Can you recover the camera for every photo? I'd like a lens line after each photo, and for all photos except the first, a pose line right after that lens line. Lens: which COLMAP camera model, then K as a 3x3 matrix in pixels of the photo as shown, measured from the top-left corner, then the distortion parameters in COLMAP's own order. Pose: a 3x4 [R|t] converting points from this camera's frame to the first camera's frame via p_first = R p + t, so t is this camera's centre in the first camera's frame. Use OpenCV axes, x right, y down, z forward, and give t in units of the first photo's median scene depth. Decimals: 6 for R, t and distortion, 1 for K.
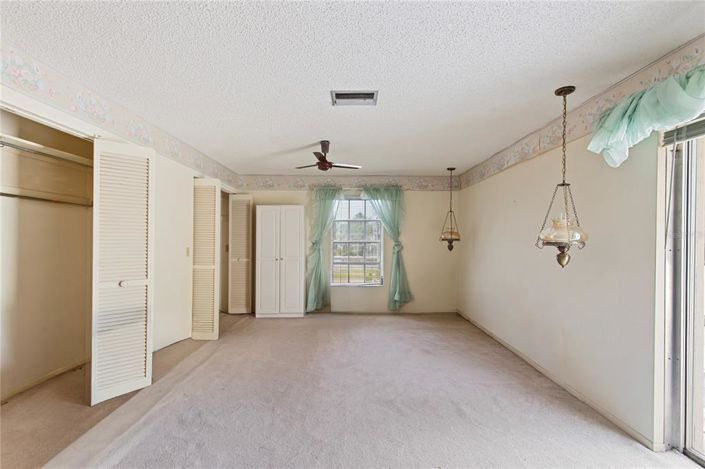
lens RADIAL K [[320.7, 0, 352.7], [0, 320.7, 239.6], [0, 0, 1]] dist [0.000549, 0.000208]
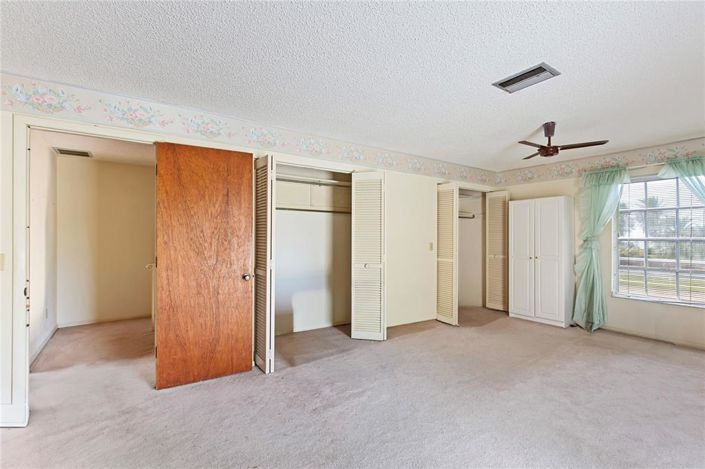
lens RADIAL K [[330.9, 0, 352.5], [0, 330.9, 234.5], [0, 0, 1]] dist [0.000204, 0.000016]
pose [[0.558436, -0.006742, -0.829520, 0.267069], [0.000678, 0.999970, -0.007671, 0.001797], [0.829547, 0.003721, 0.558424, 0.041393]]
